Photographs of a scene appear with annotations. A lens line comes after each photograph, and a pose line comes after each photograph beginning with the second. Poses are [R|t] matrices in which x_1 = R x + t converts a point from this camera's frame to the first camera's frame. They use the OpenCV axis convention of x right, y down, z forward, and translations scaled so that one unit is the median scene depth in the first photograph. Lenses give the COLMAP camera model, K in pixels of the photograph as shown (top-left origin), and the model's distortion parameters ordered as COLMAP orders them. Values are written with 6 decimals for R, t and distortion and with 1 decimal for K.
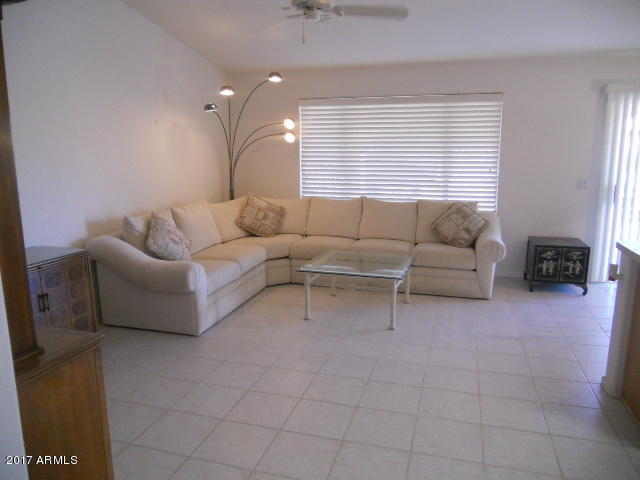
lens RADIAL K [[476.9, 0, 320.9], [0, 476.9, 239.2], [0, 0, 1]] dist [-0.080187, 0.035654]
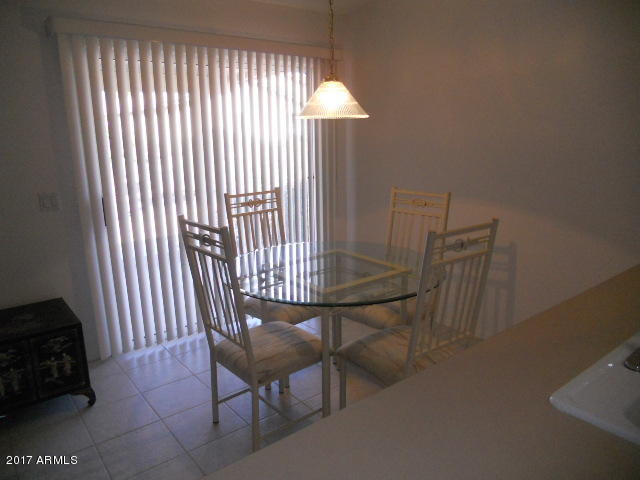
lens RADIAL K [[476.9, 0, 316.5], [0, 476.9, 240.9], [0, 0, 1]] dist [-0.080187, 0.035654]
pose [[0.573243, -0.189429, 0.797188, 0.311381], [0.157143, 0.980266, 0.119934, -0.095013], [-0.804176, 0.056521, 0.591698, 0.441346]]
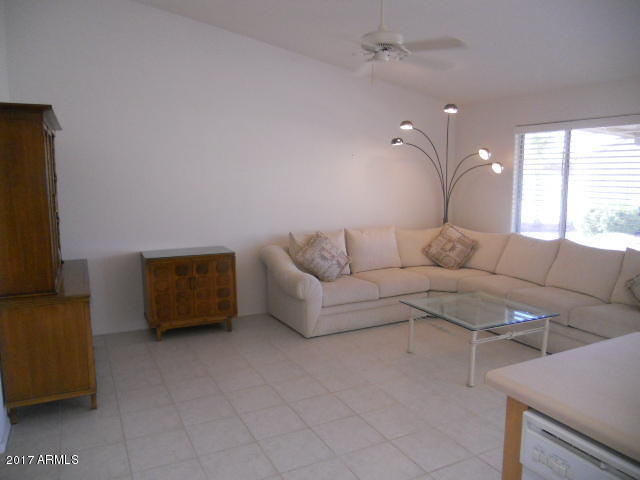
lens RADIAL K [[476.9, 0, 319.1], [0, 476.9, 237.9], [0, 0, 1]] dist [-0.080187, 0.035654]
pose [[0.690799, 0.096563, -0.716570, 0.447263], [-0.134595, 0.990894, 0.003777, -0.039737], [0.710409, 0.093837, 0.697505, 0.133987]]
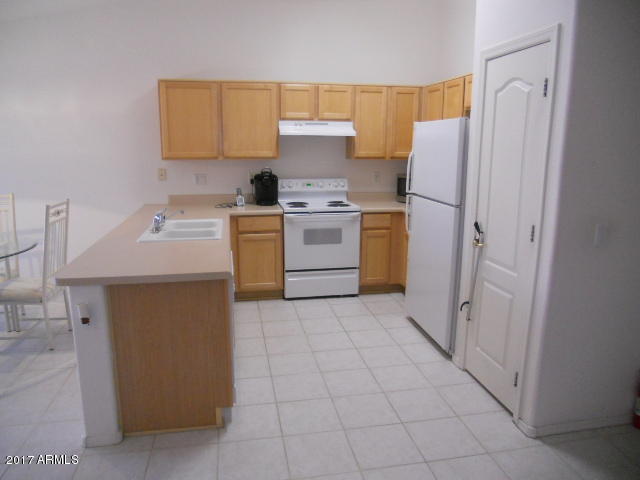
lens RADIAL K [[476.9, 0, 314.0], [0, 476.9, 245.8], [0, 0, 1]] dist [-0.080187, 0.035654]
pose [[-0.455088, -0.185166, 0.870982, -0.144289], [0.154182, 0.946979, 0.281883, -0.121617], [-0.876997, 0.262571, -0.402409, 0.532719]]
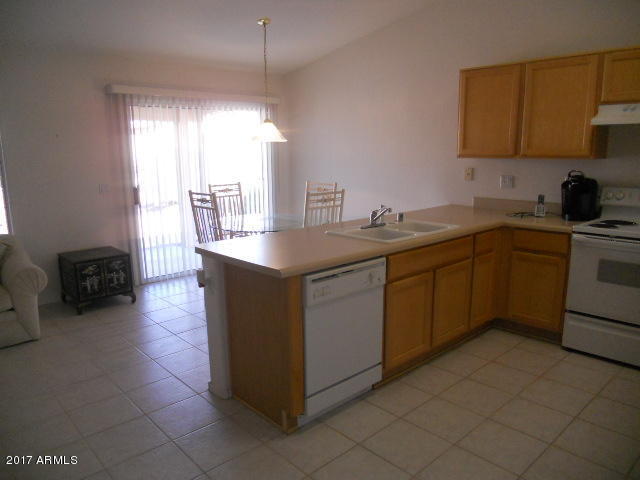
lens RADIAL K [[476.9, 0, 313.9], [0, 476.9, 245.9], [0, 0, 1]] dist [-0.080187, 0.035654]
pose [[0.514846, -0.169967, 0.840265, -0.046503], [0.160621, 0.981916, 0.100204, -0.034202], [-0.842101, 0.083375, 0.532836, 0.147016]]
